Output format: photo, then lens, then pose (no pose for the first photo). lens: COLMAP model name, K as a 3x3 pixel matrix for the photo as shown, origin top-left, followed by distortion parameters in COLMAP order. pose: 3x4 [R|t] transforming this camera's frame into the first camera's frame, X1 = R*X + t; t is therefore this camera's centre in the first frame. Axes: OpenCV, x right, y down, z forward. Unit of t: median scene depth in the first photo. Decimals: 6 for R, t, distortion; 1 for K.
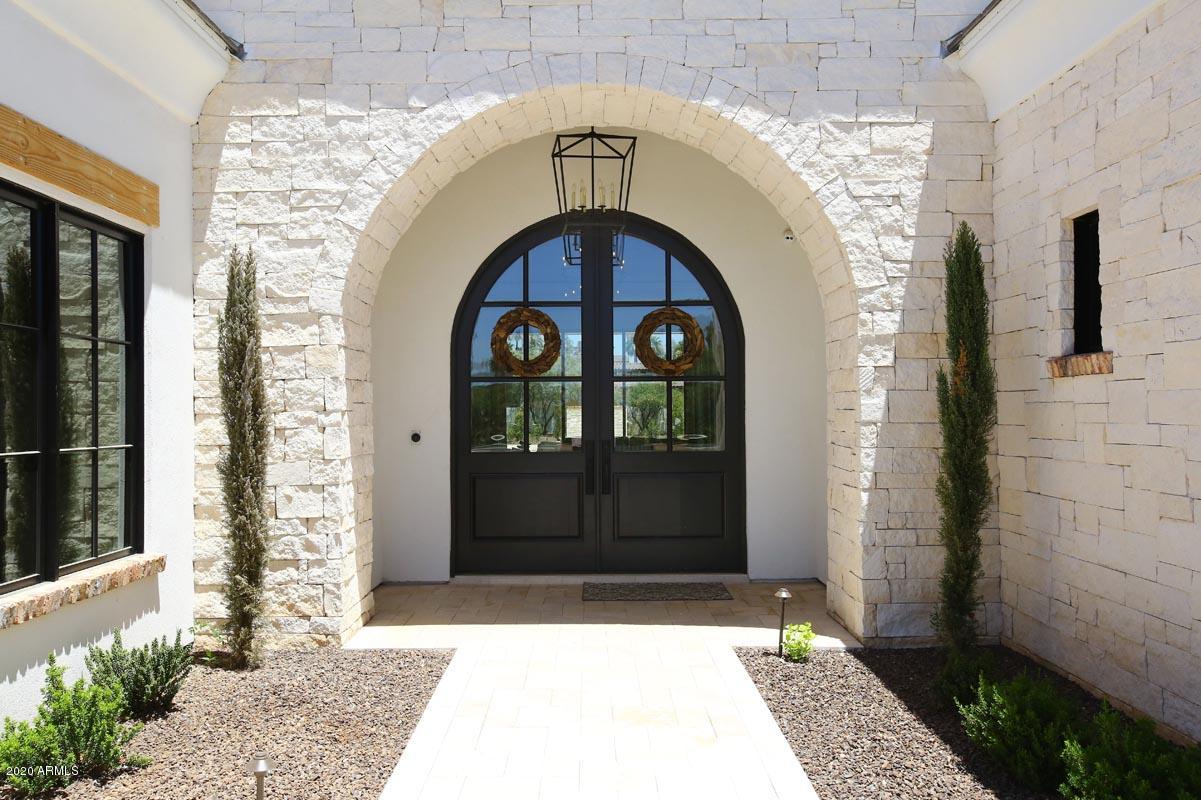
lens RADIAL K [[1014.3, 0, 600.5], [0, 1014.3, 400.0], [0, 0, 1]] dist [-0.001717, -0.000437]
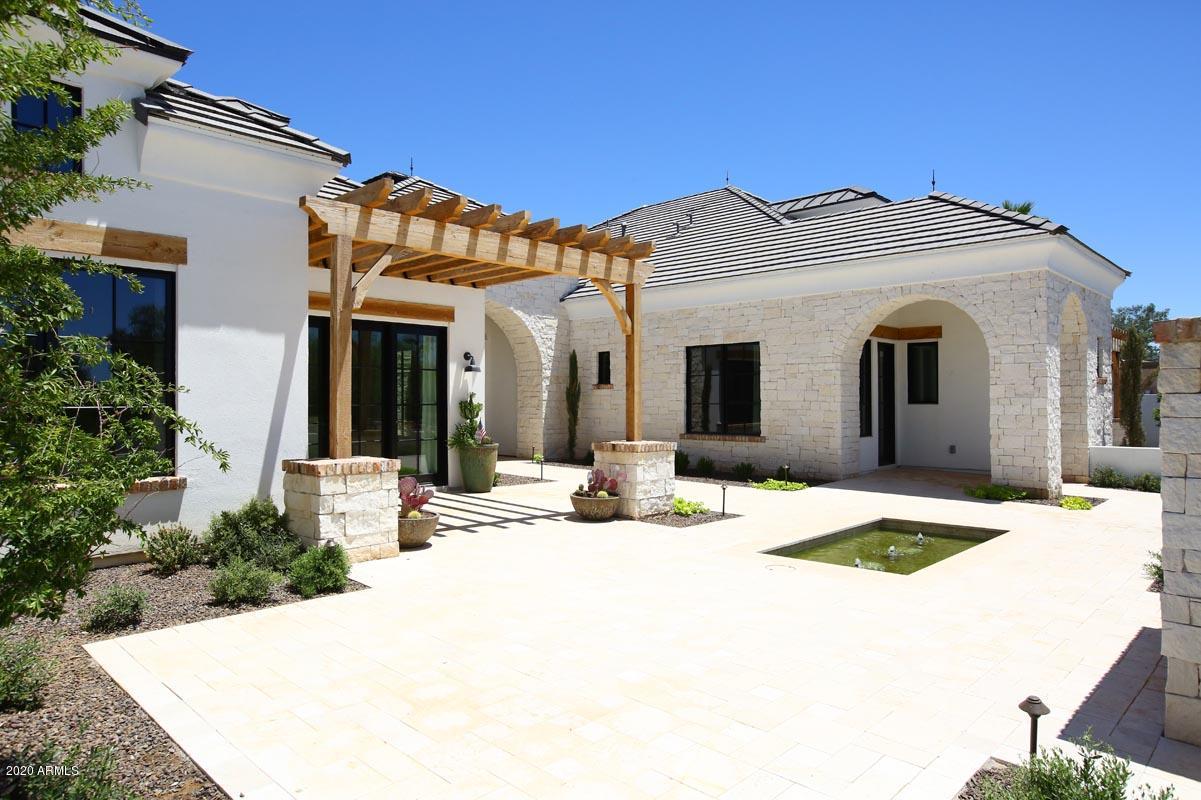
lens RADIAL K [[769.6, 0, 600.5], [0, 769.6, 400.0], [0, 0, 1]] dist [0.002943, 0.001083]
pose [[0.679879, 0.010406, 0.733251, -1.625969], [-0.011402, 0.999928, -0.003618, 0.028921], [-0.733236, -0.005901, 0.679949, -1.028301]]
